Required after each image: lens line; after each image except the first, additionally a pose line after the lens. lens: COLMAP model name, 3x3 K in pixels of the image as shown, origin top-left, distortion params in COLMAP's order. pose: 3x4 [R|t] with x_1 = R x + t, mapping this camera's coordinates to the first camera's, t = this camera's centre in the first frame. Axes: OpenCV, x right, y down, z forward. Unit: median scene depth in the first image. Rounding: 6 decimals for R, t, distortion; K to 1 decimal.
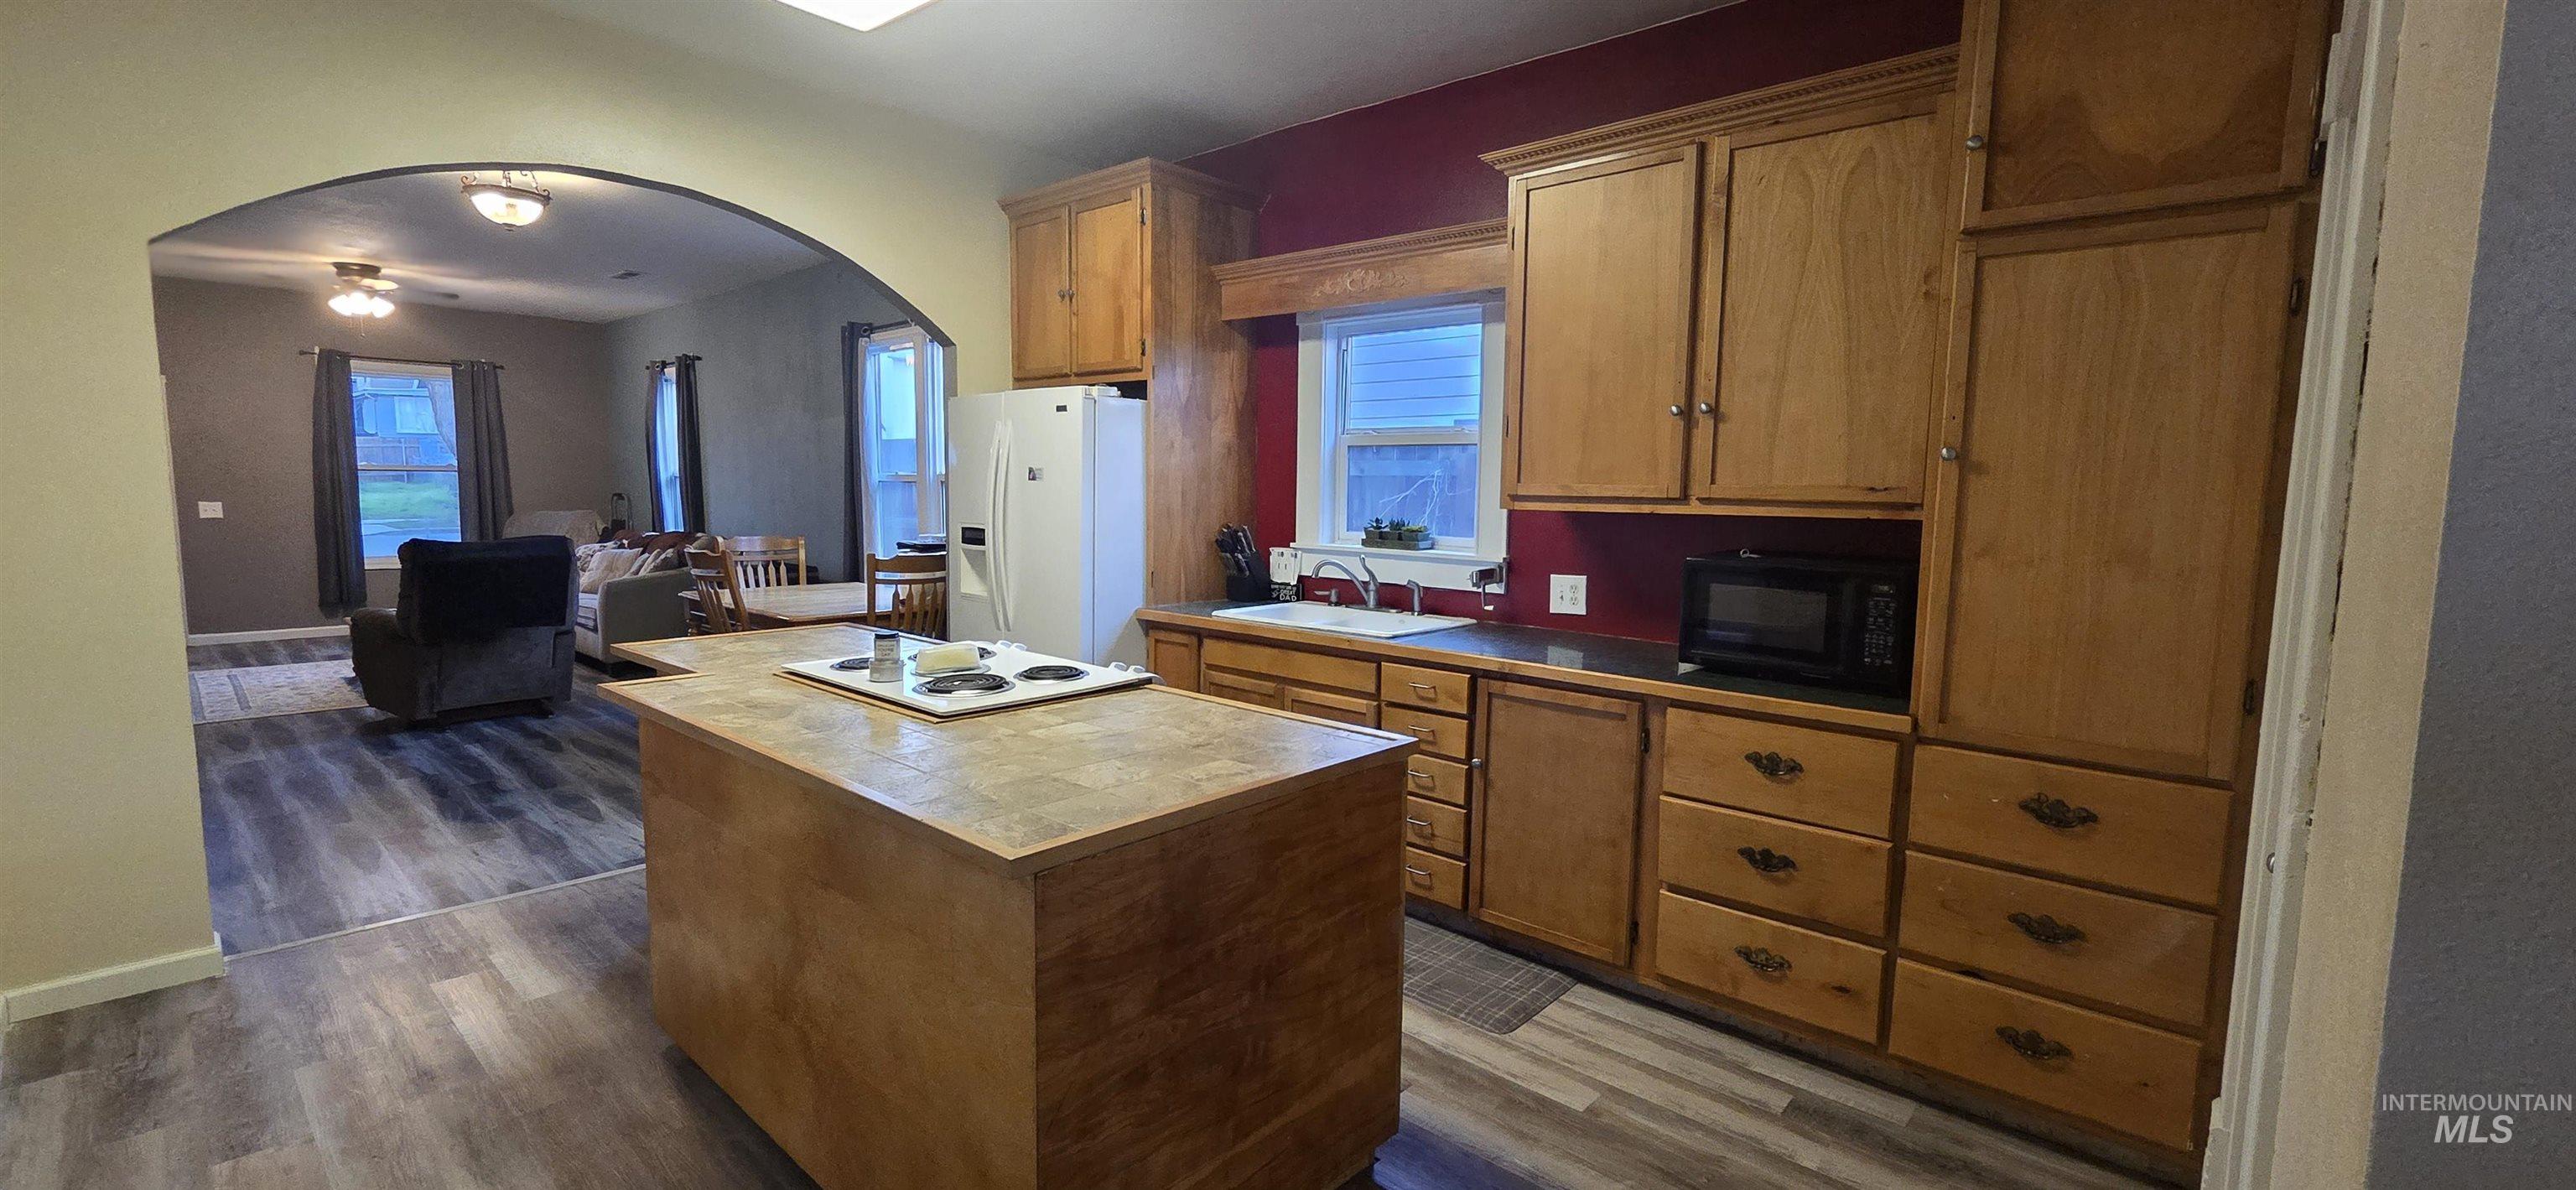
lens RADIAL K [[1063.2, 0, 1292.9], [0, 1063.2, 595.1], [0, 0, 1]] dist [-0.000178, 0.000017]
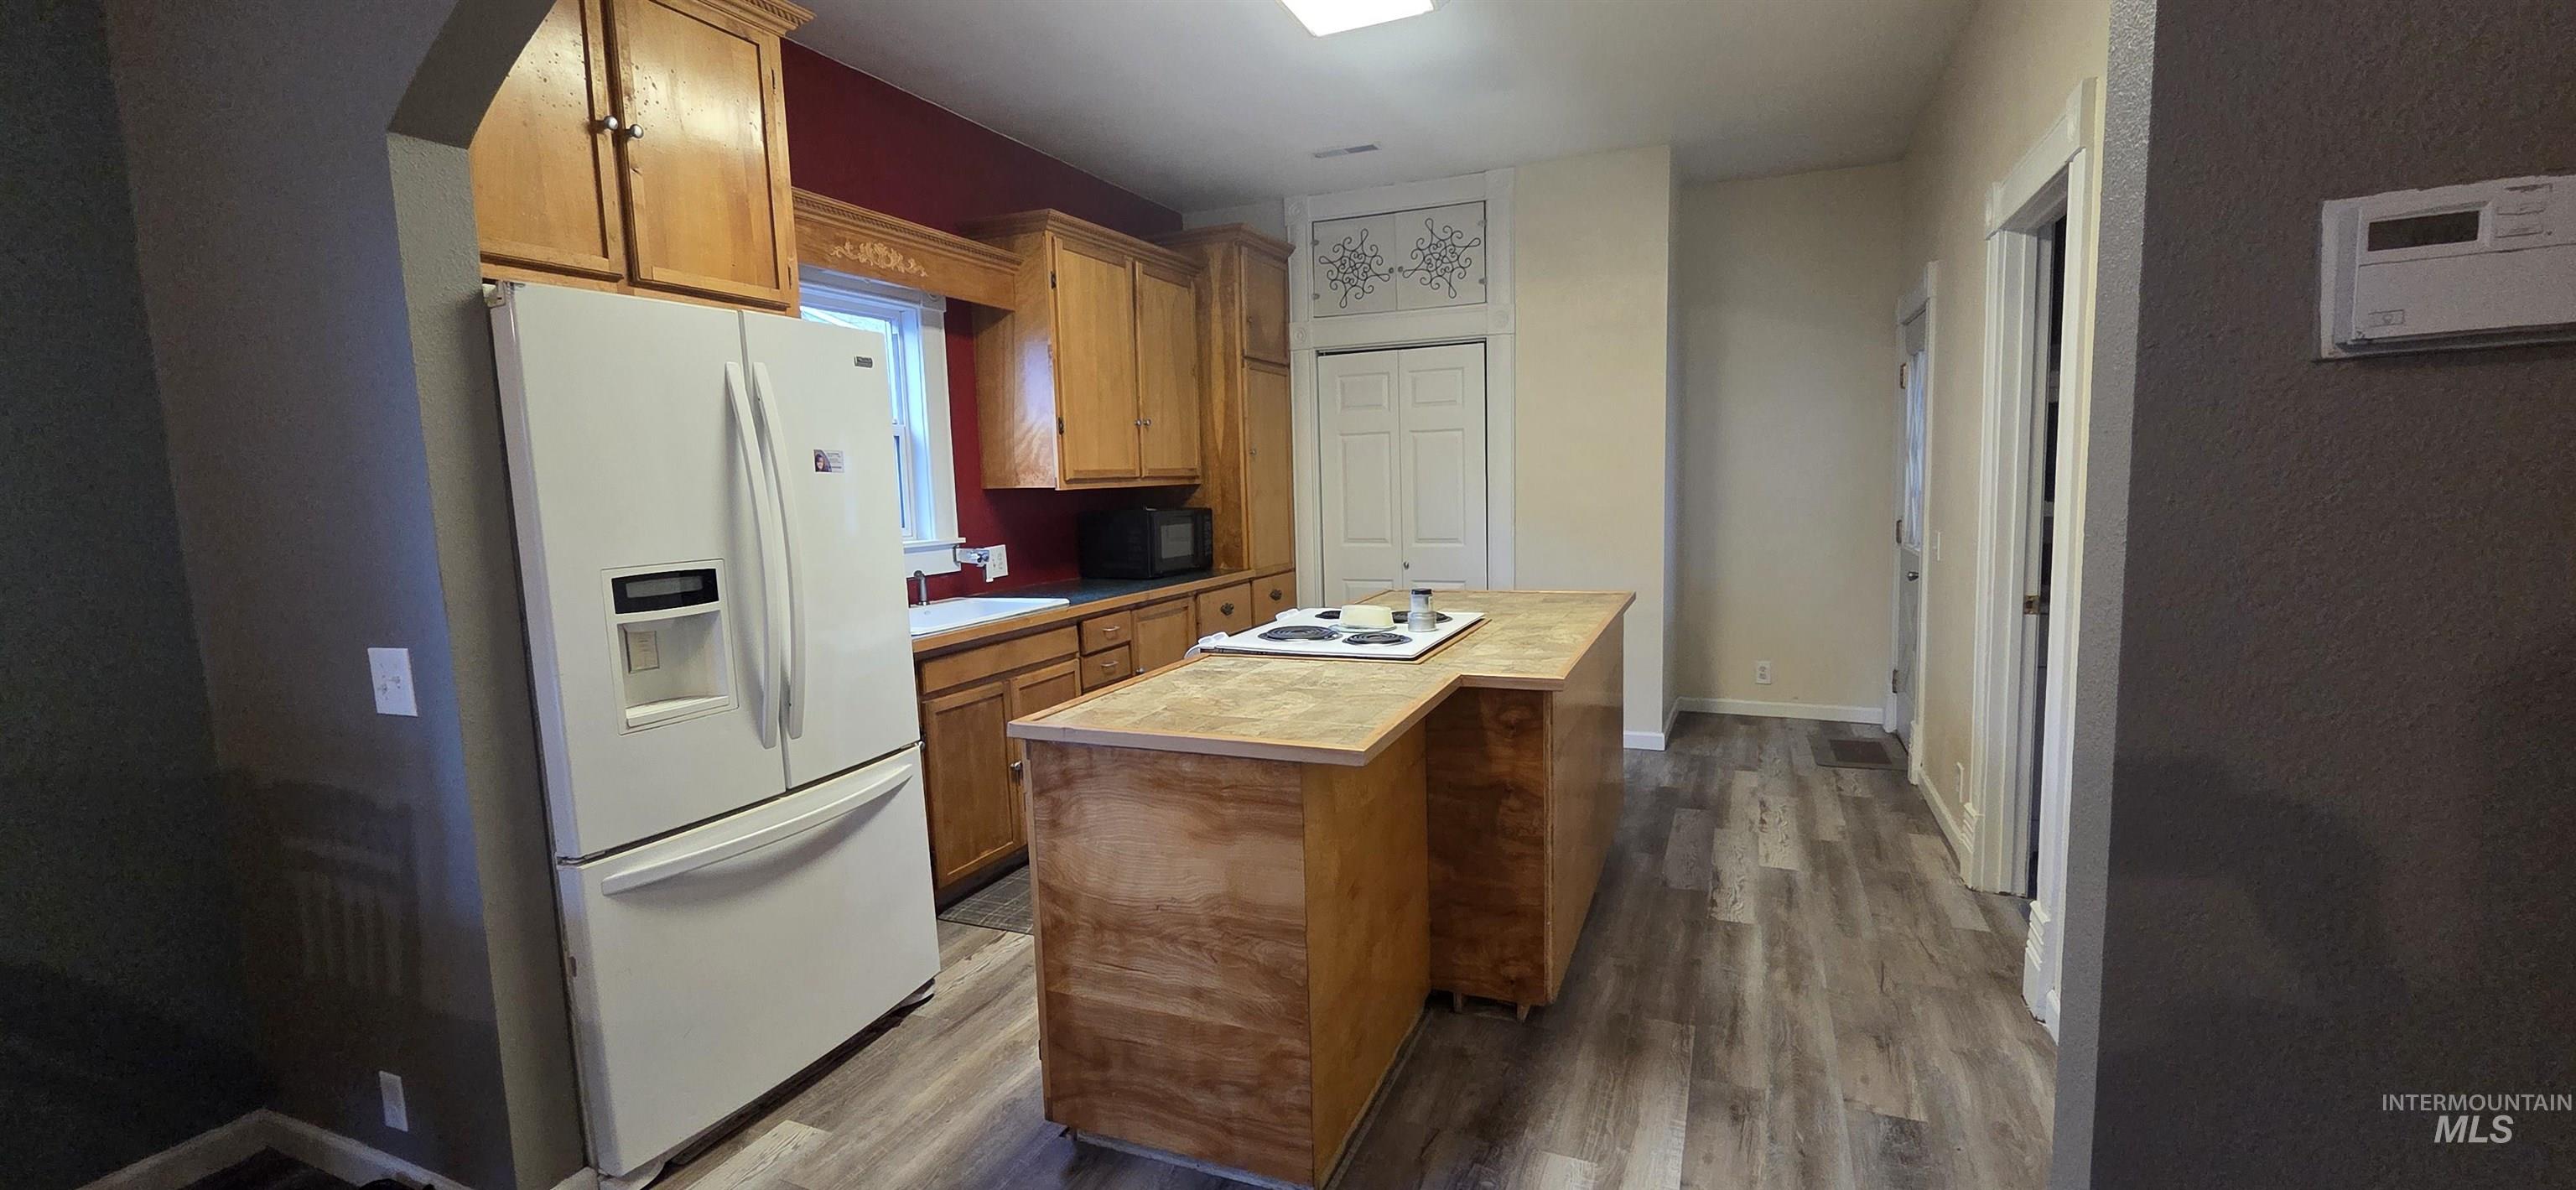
lens RADIAL K [[1063.2, 0, 1280.4], [0, 1063.2, 592.1], [0, 0, 1]] dist [-0.000178, 0.000017]
pose [[-0.313427, -0.105385, 0.943746, -0.919305], [0.126034, 0.980415, 0.151337, -0.100631], [-0.941211, 0.166377, -0.294007, 0.955437]]
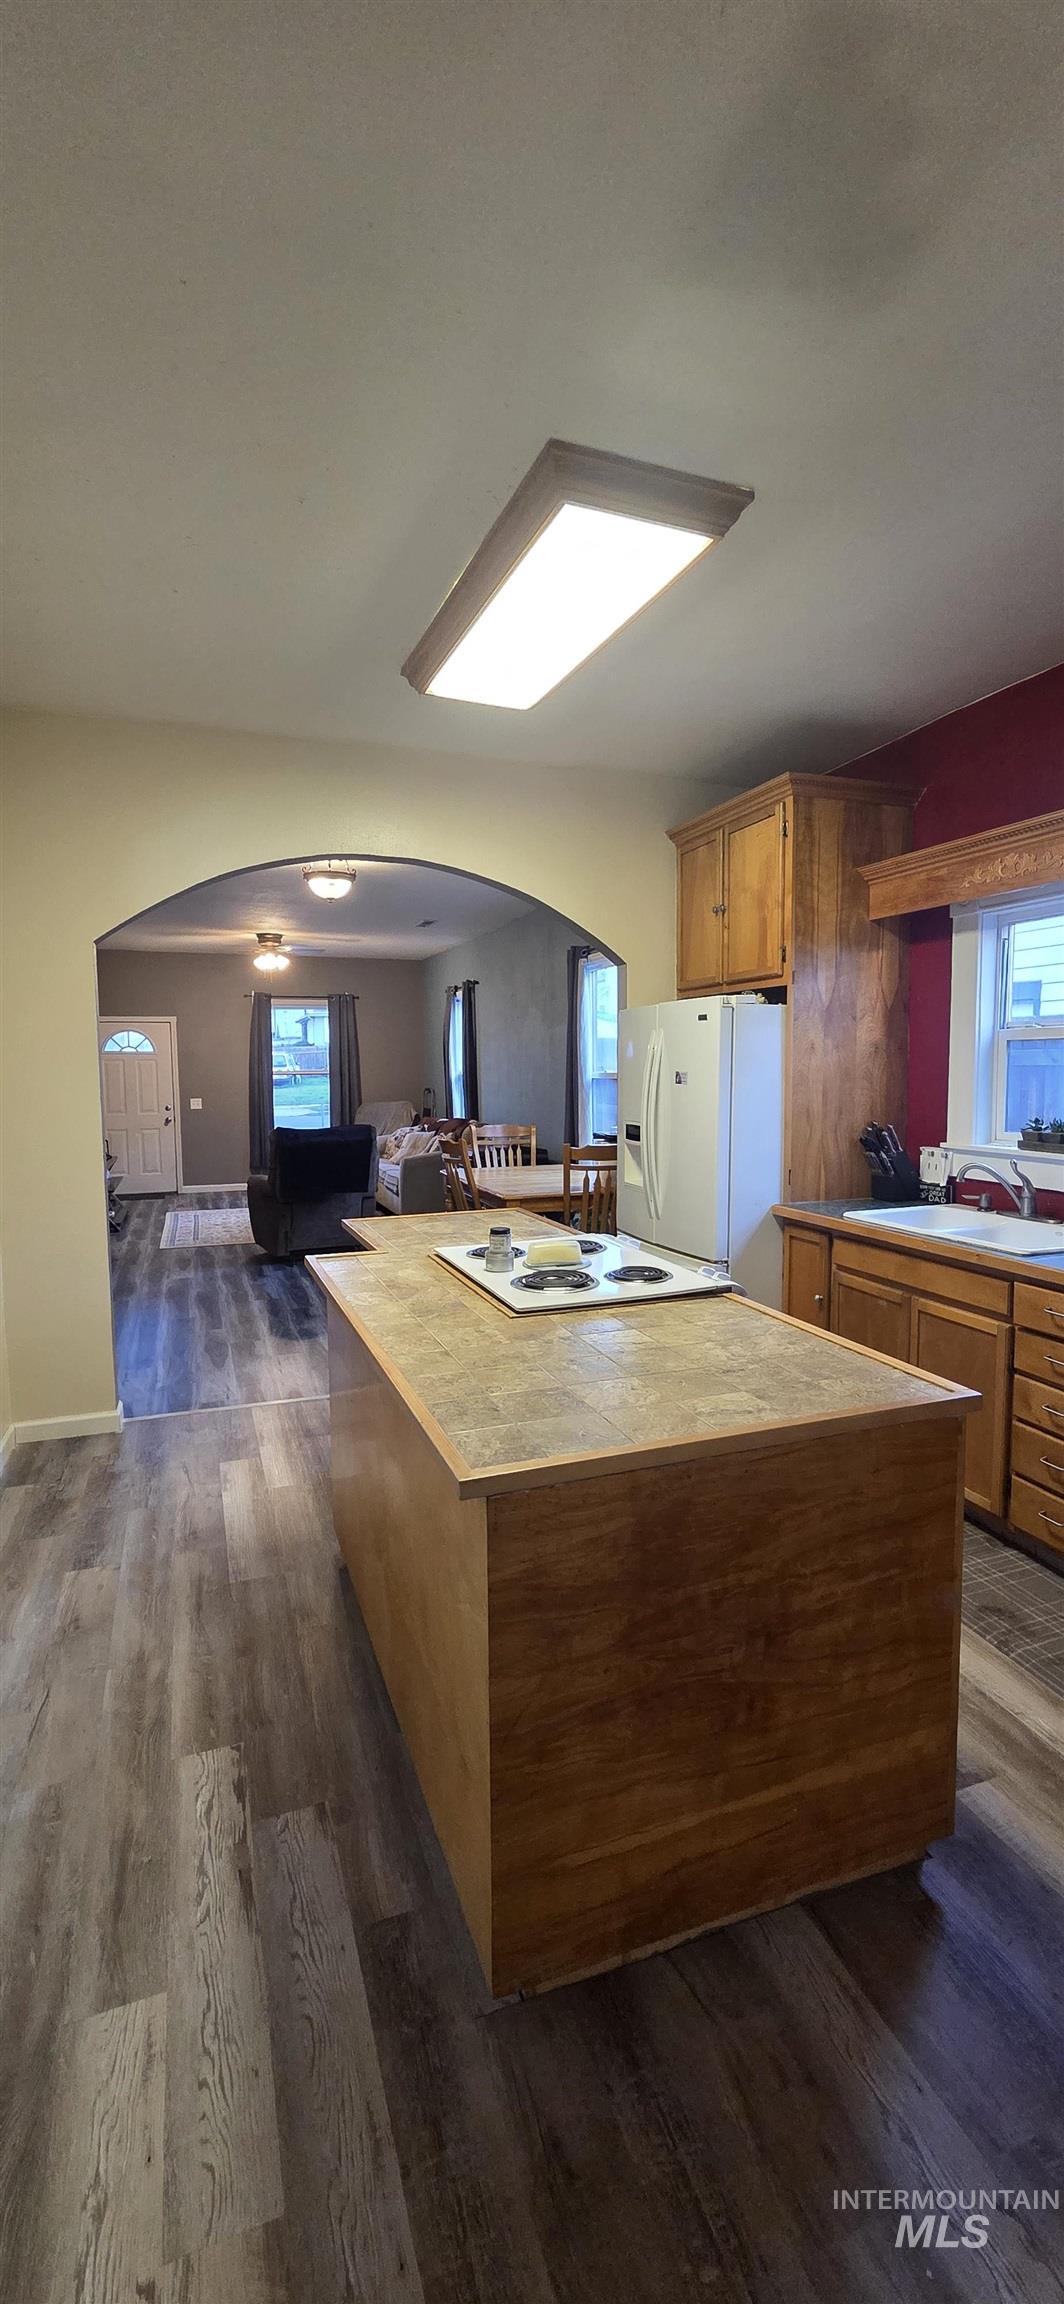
lens RADIAL K [[950.9, 0, 532.9], [0, 950.9, 1149.7], [0, 0, 1]] dist [-0.000178, 0.000017]
pose [[0.882834, 0.017807, -0.469347, 0.083710], [-0.026286, 0.999588, -0.011518, -0.025209], [0.468949, 0.022506, 0.882939, 0.069438]]
